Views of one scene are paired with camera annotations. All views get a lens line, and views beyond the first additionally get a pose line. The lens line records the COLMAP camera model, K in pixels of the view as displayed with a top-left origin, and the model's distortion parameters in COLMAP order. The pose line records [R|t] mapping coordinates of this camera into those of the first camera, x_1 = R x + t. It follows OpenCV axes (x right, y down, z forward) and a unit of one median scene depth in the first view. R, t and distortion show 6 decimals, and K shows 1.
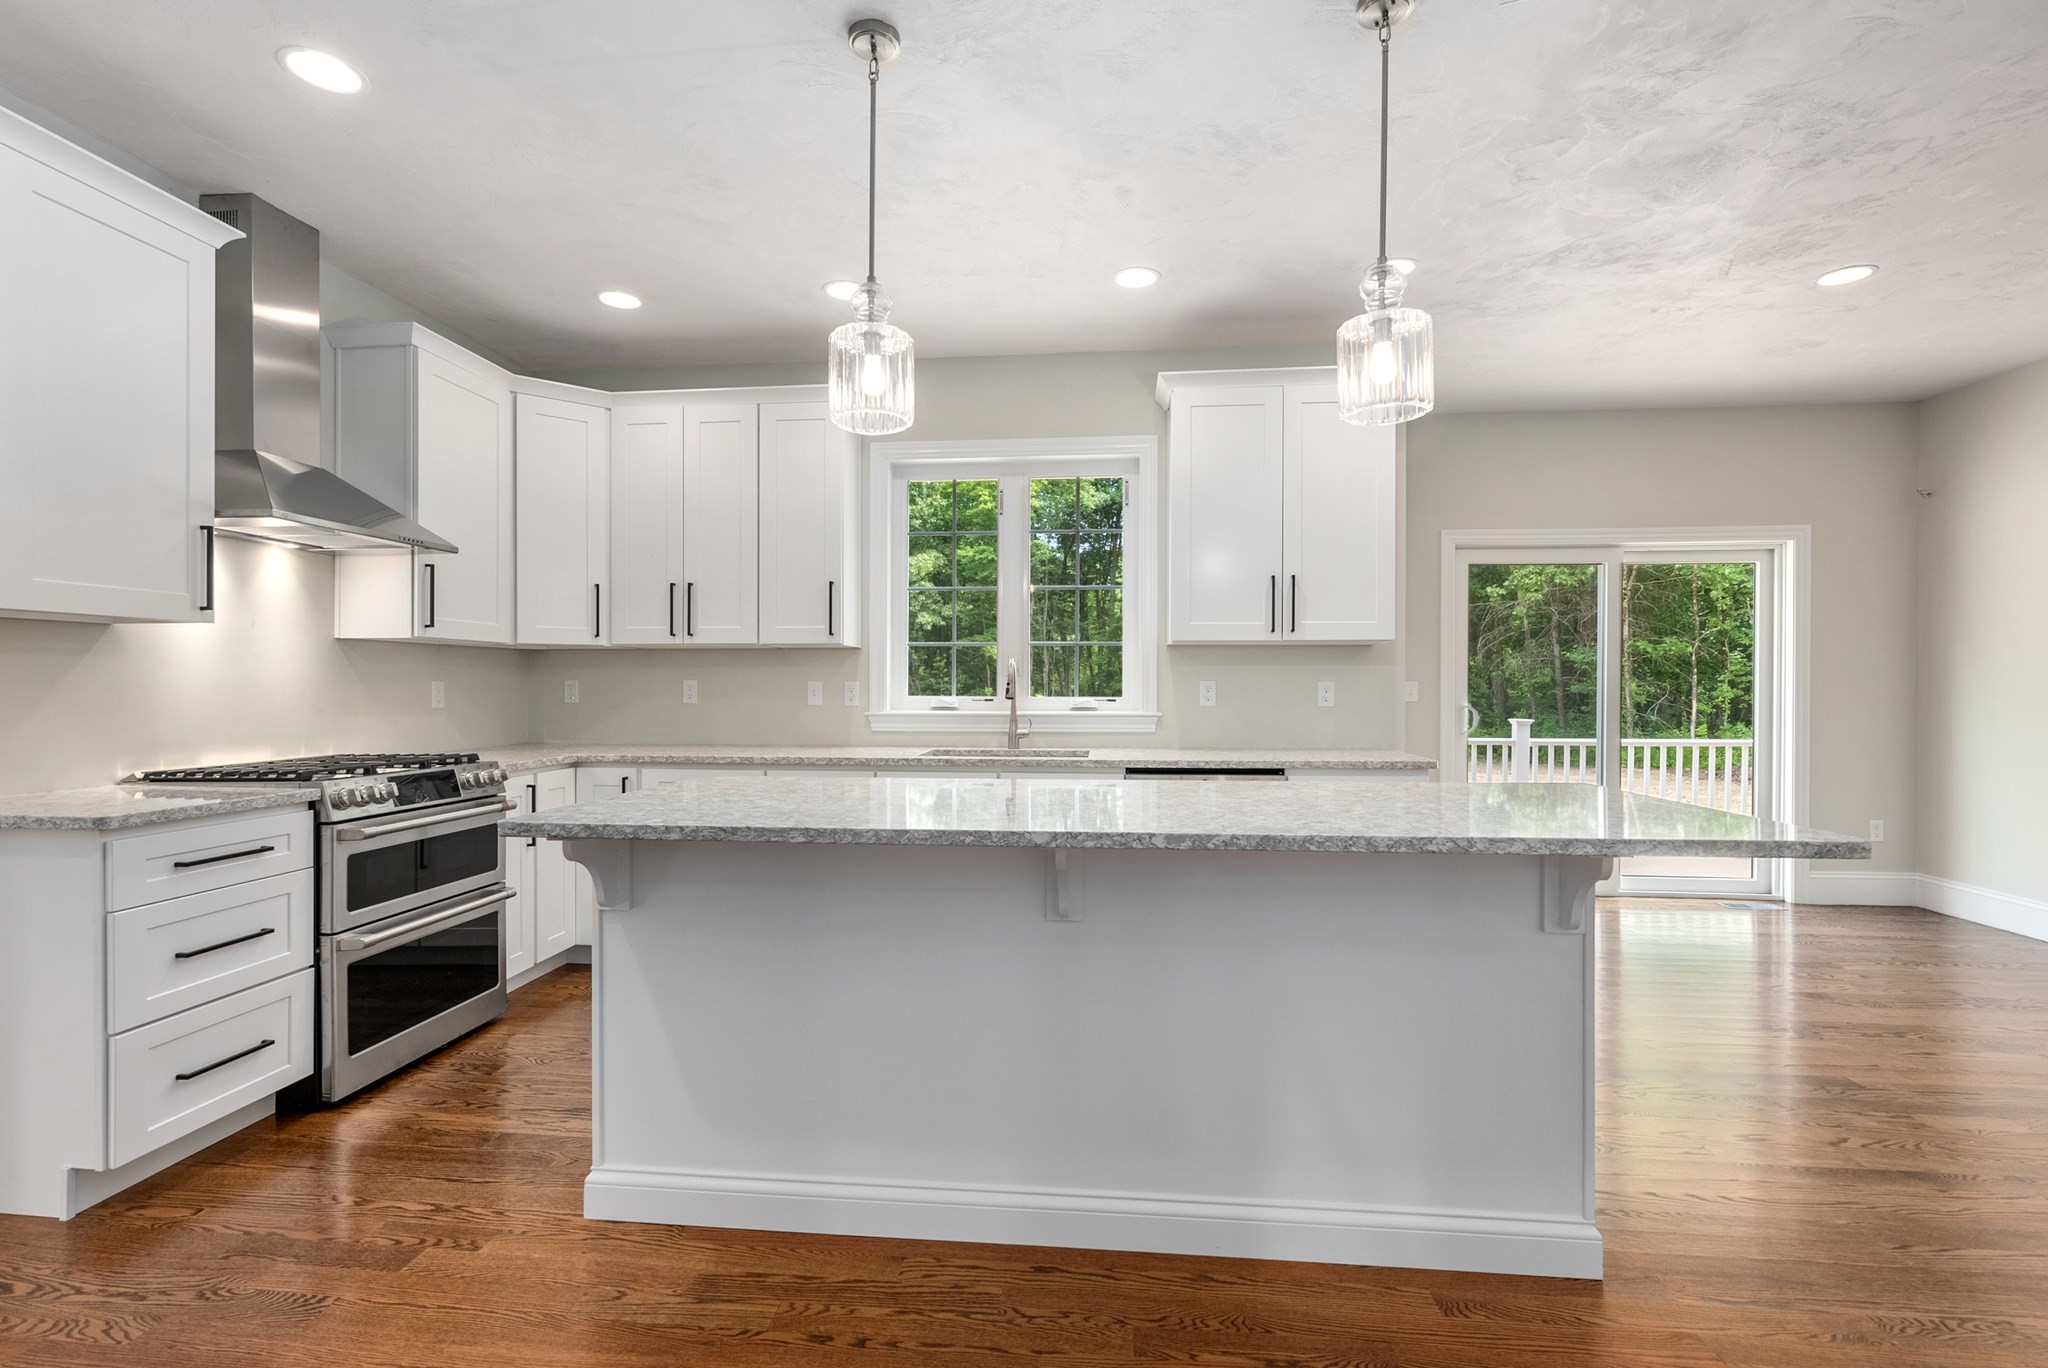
lens RADIAL K [[944.4, 0, 1037.7], [0, 944.4, 690.1], [0, 0, 1]] dist [-0.010588, 0.004276]
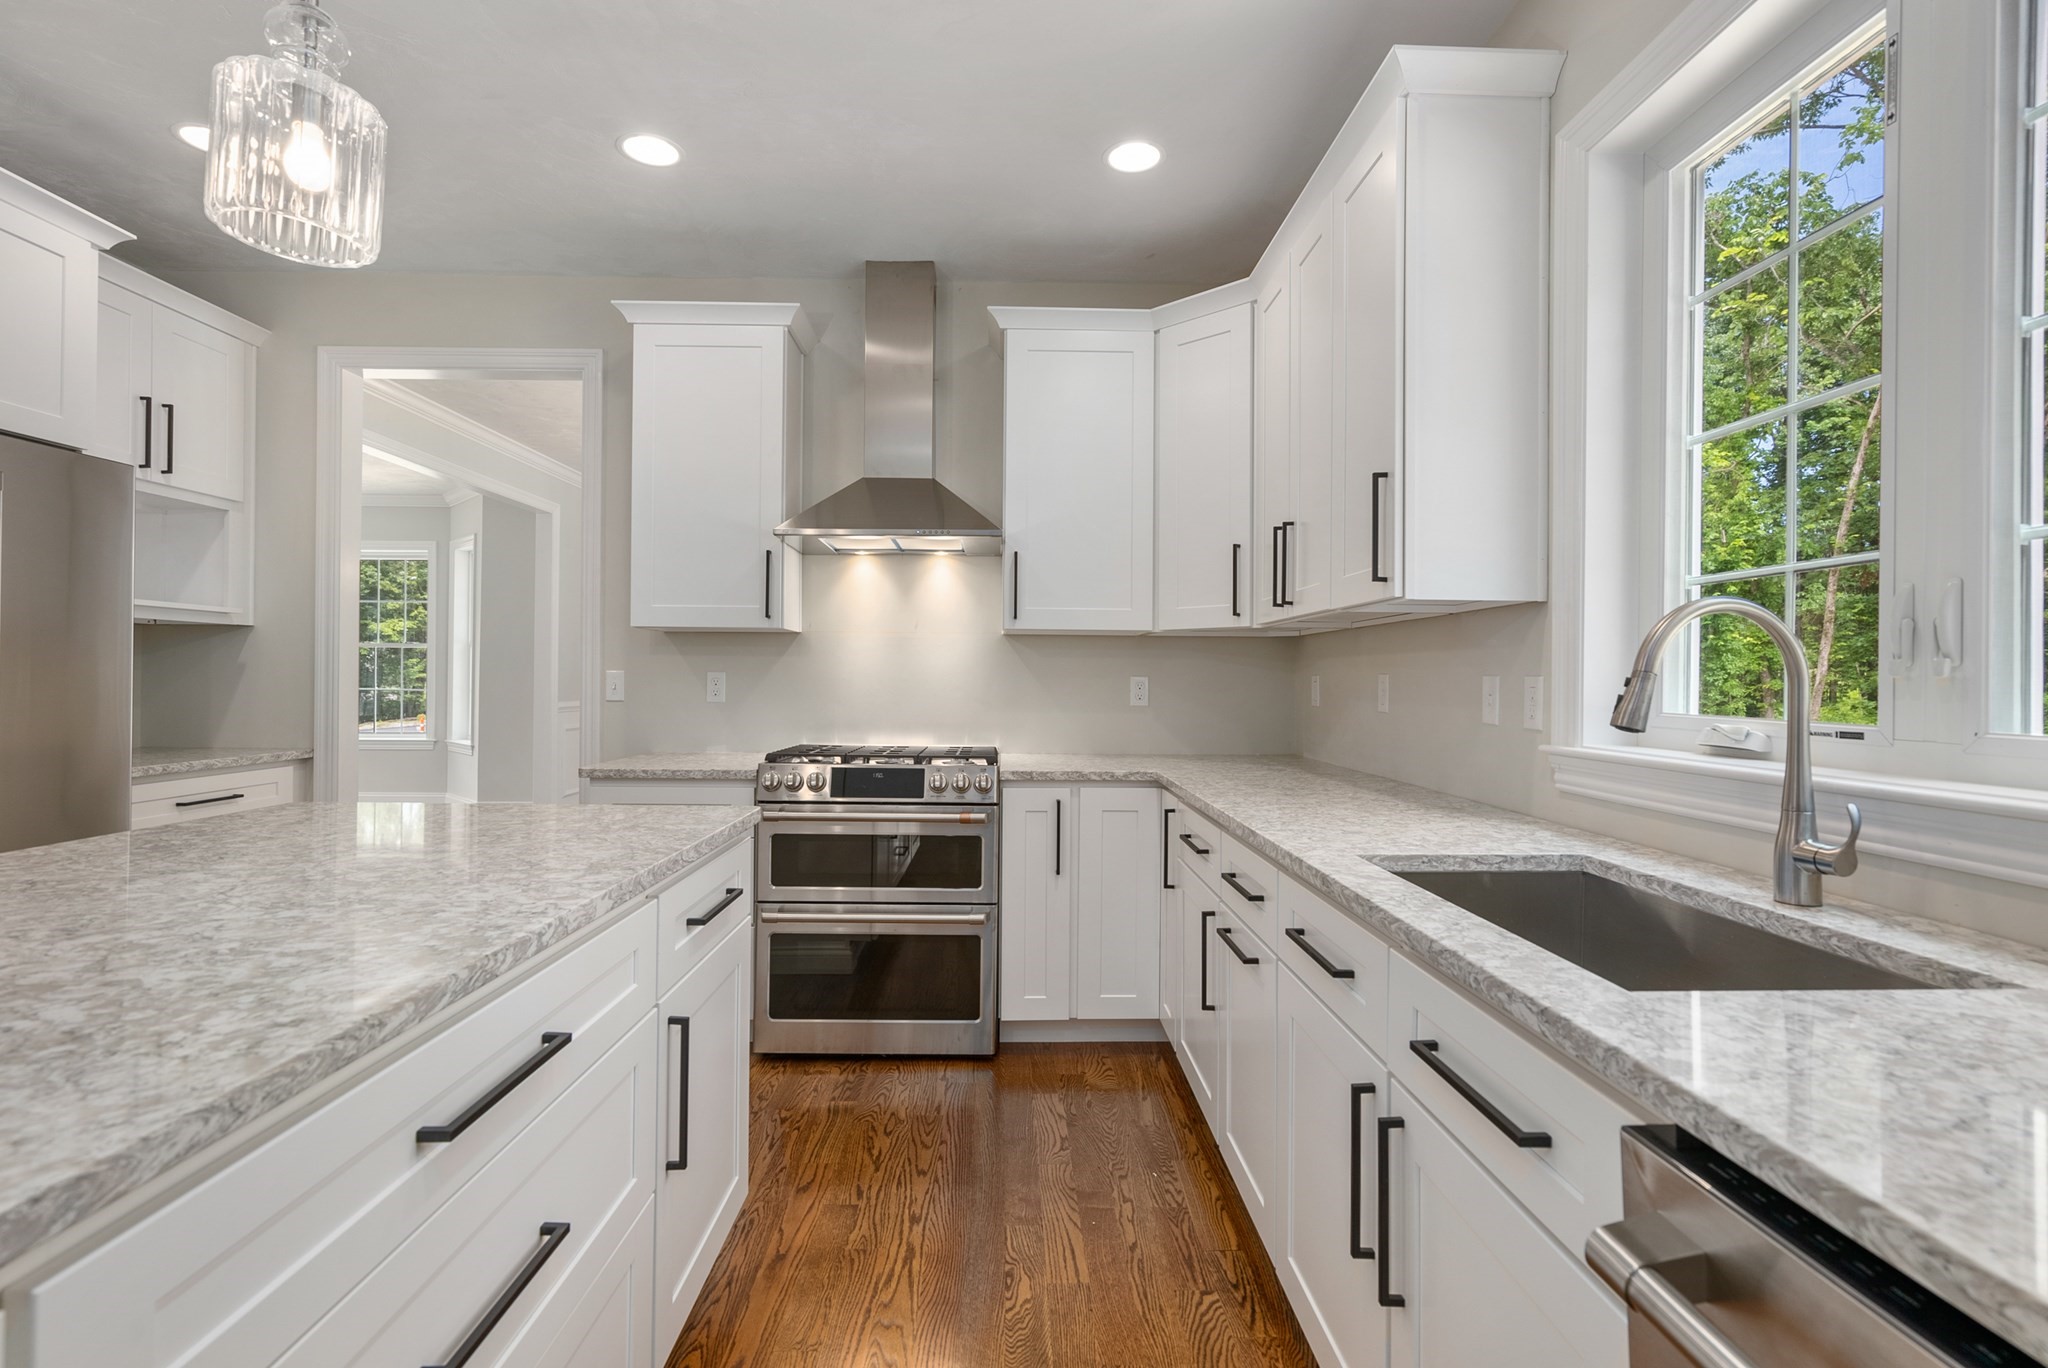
lens RADIAL K [[944.4, 0, 1012.8], [0, 944.4, 678.5], [0, 0, 1]] dist [-0.010588, 0.004276]
pose [[0.109721, -0.001259, -0.993962, 0.271933], [-0.014367, 0.999893, -0.002852, -0.003498], [0.993859, 0.014593, 0.109691, 0.825446]]
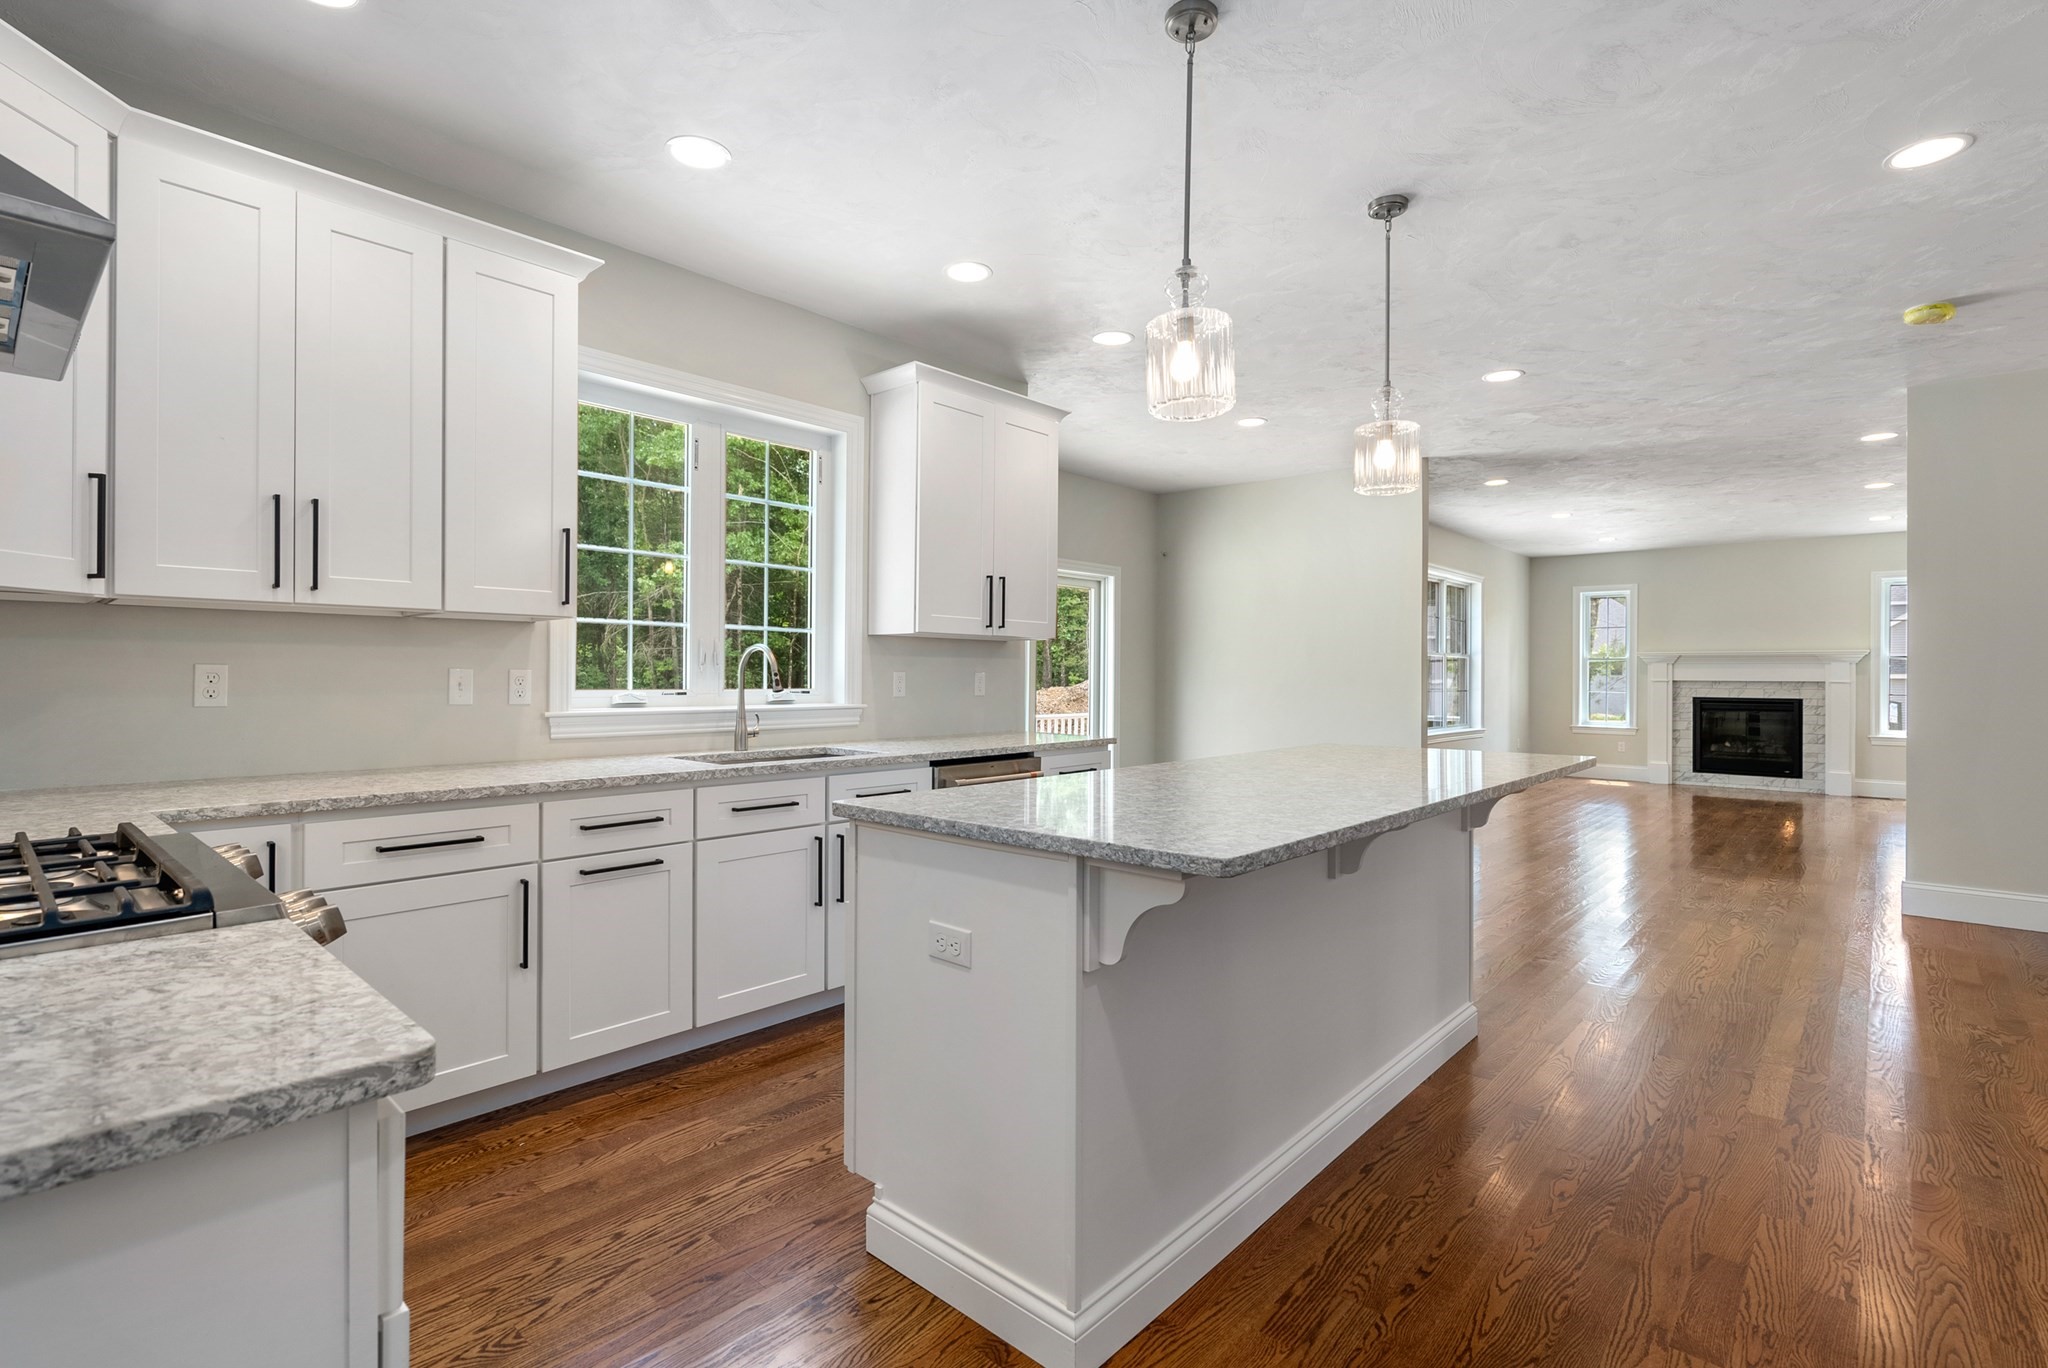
lens RADIAL K [[944.4, 0, 1007.3], [0, 944.4, 677.2], [0, 0, 1]] dist [-0.010588, 0.004276]
pose [[0.596137, 0.000152, 0.802883, -0.639776], [0.000463, 1.000000, -0.000532, -0.003296], [-0.802883, 0.000689, 0.596137, 0.342400]]
